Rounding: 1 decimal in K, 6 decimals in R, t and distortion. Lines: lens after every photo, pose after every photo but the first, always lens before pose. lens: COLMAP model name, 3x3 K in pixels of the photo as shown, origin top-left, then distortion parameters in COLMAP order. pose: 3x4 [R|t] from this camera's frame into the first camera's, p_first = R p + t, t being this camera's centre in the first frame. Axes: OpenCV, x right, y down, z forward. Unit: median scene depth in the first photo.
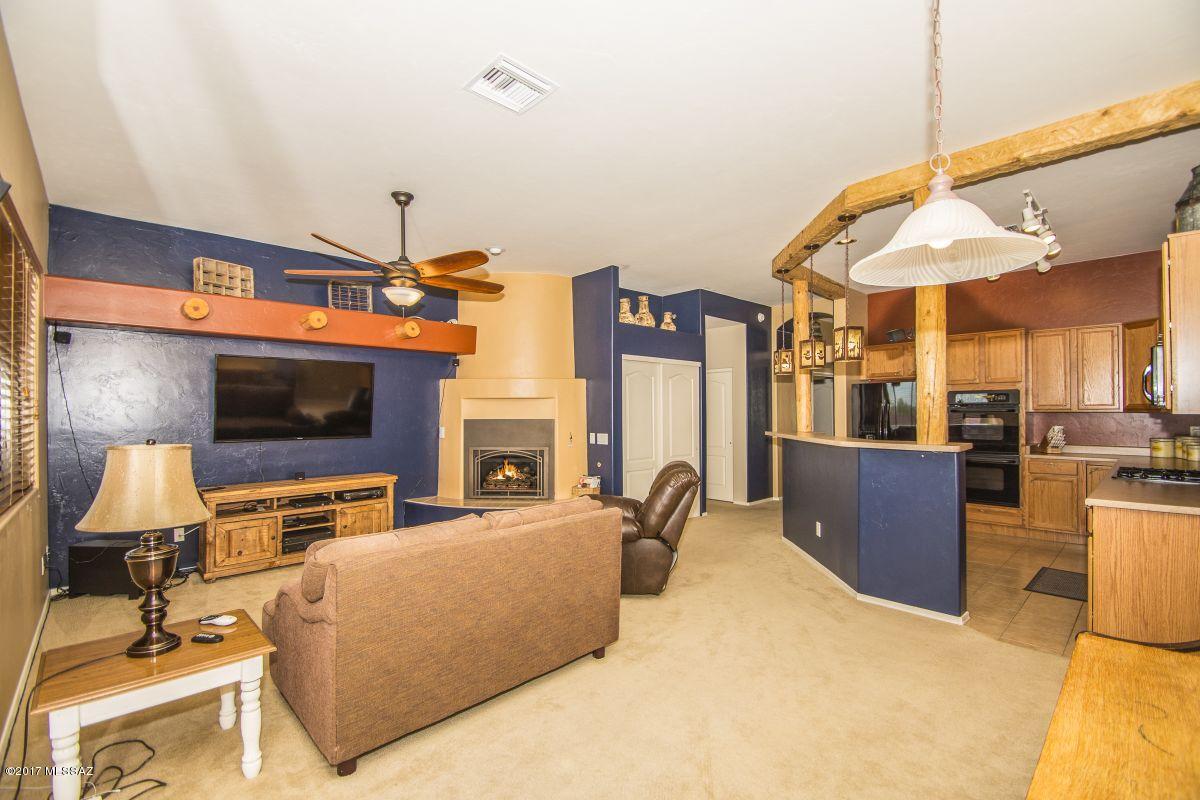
lens RADIAL K [[539.5, 0, 602.2], [0, 539.5, 406.5], [0, 0, 1]] dist [-0.000531, -0.002194]
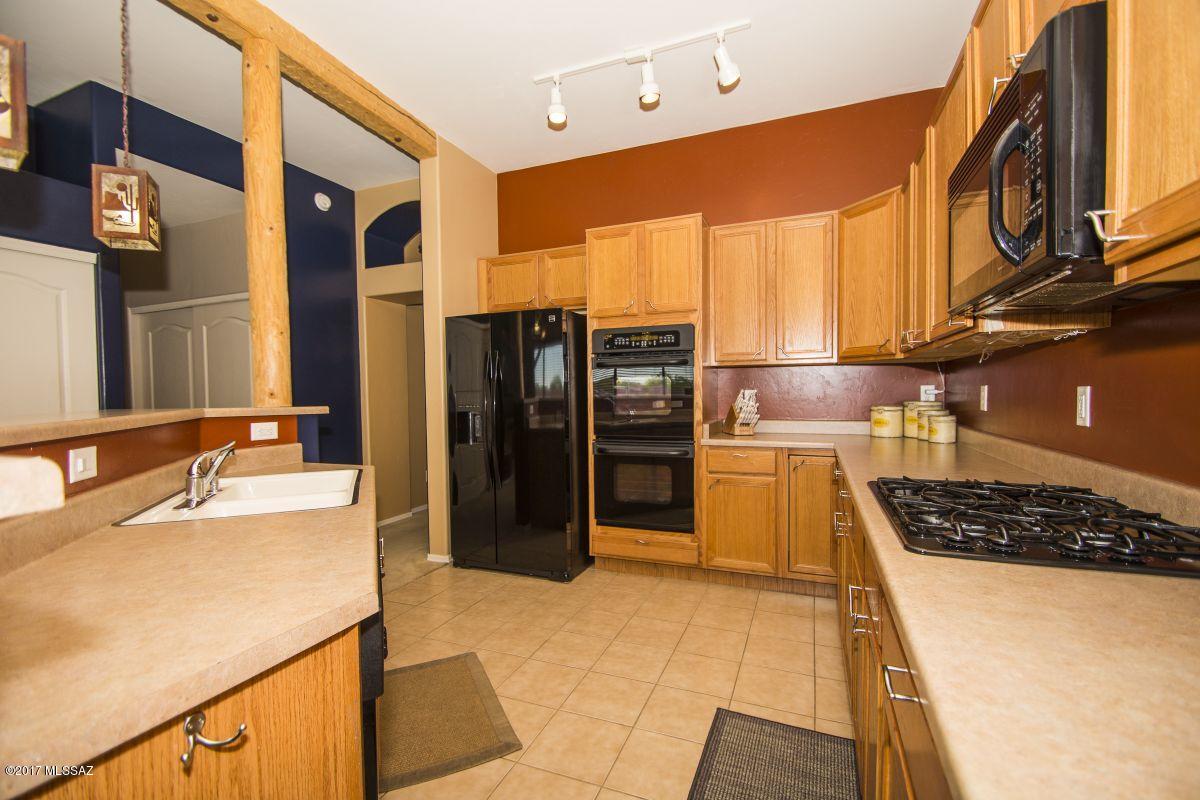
lens RADIAL K [[539.5, 0, 590.4], [0, 539.5, 401.3], [0, 0, 1]] dist [-0.000531, -0.002194]
pose [[0.914507, -0.013952, 0.404329, 0.440288], [0.003315, 0.999630, 0.026996, 0.033058], [-0.404556, -0.023348, 0.914215, 0.520647]]
